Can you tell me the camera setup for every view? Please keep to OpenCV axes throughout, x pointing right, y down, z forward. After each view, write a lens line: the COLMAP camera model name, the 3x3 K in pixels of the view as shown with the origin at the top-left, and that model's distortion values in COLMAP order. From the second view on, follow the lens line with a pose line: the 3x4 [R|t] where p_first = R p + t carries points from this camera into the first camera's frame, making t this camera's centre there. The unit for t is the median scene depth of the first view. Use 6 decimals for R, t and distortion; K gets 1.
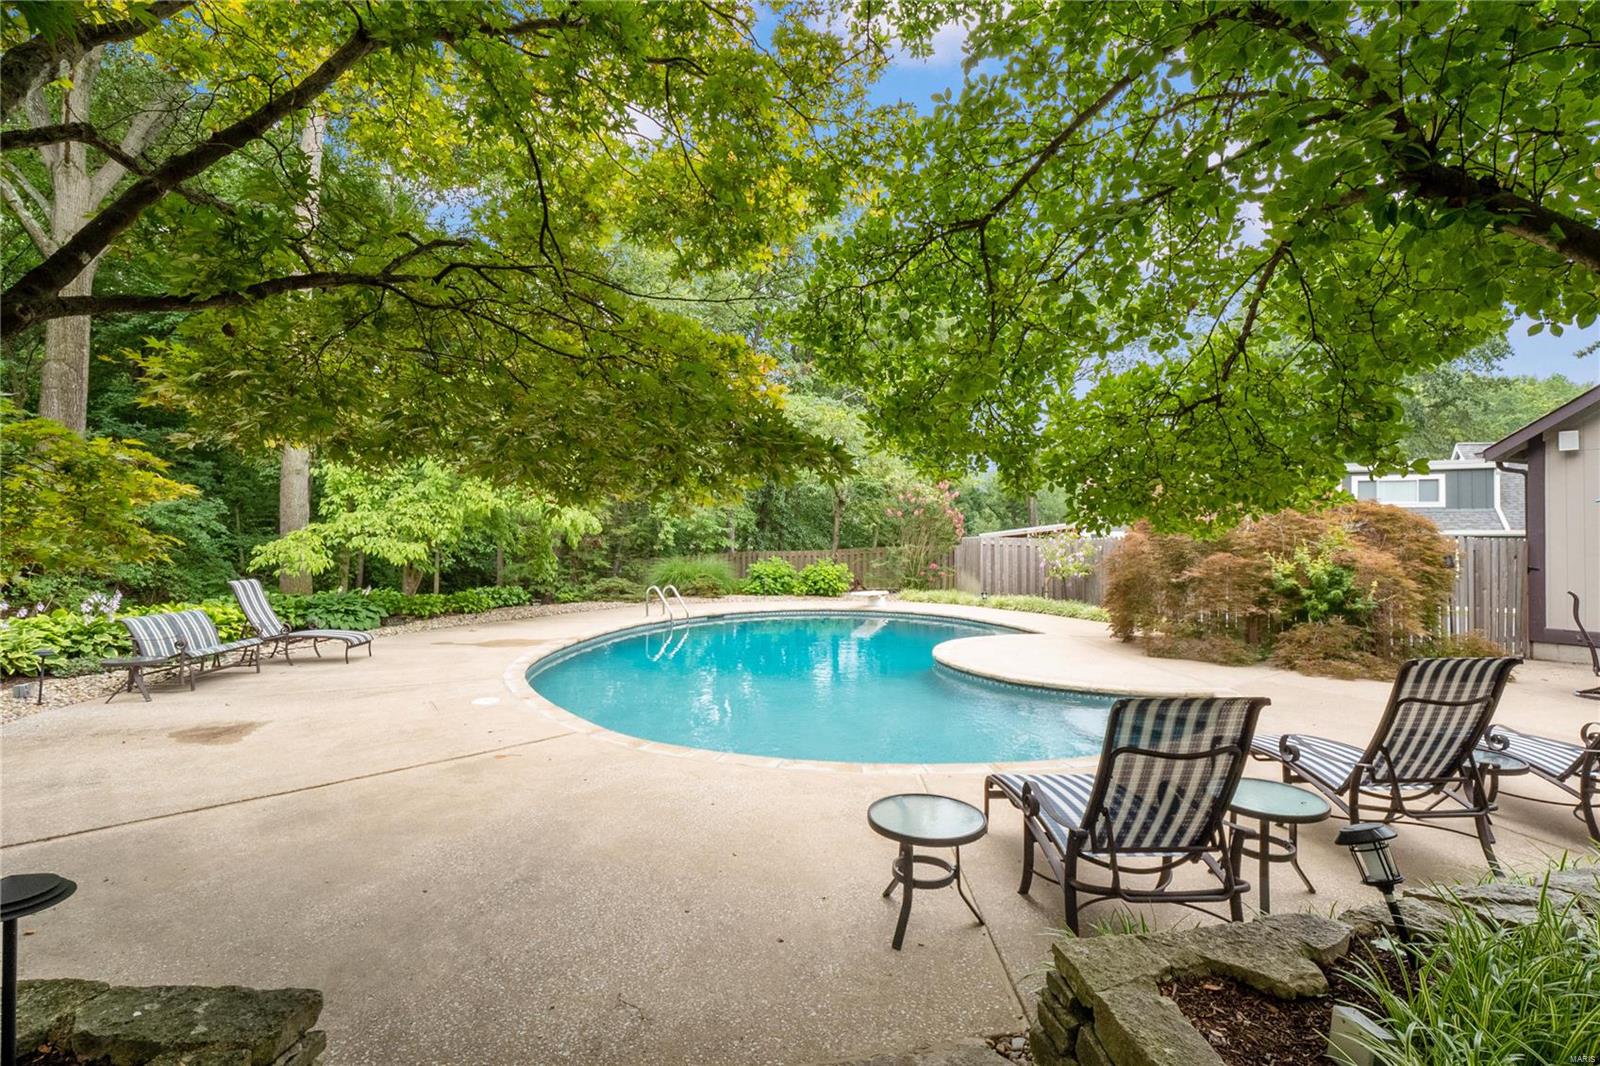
lens RADIAL K [[730.5, 0, 802.1], [0, 730.5, 529.7], [0, 0, 1]] dist [-0.019246, -0.000171]
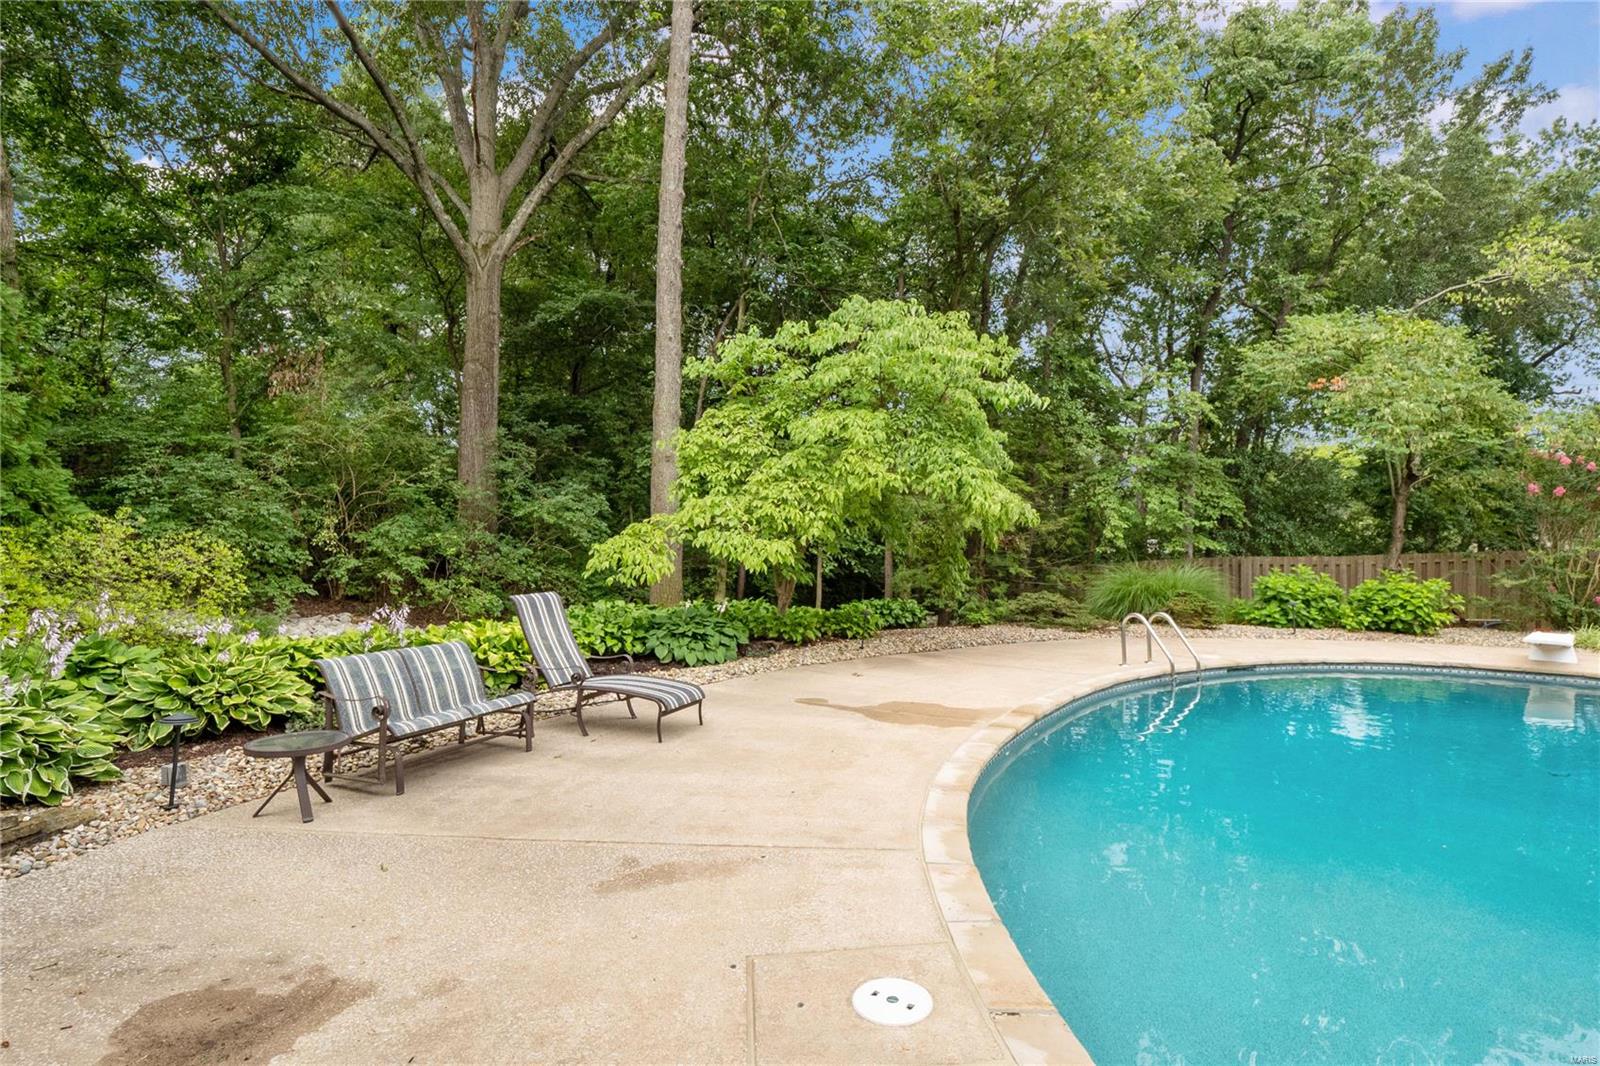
lens RADIAL K [[832.4, 0, 800.2], [0, 832.4, 533.5], [0, 0, 1]] dist [0.002831, 0.000138]
pose [[0.880293, -0.004098, -0.474413, -0.133929], [0.005791, 0.999981, 0.002108, 0.009873], [0.474395, -0.004603, 0.880300, 0.298298]]
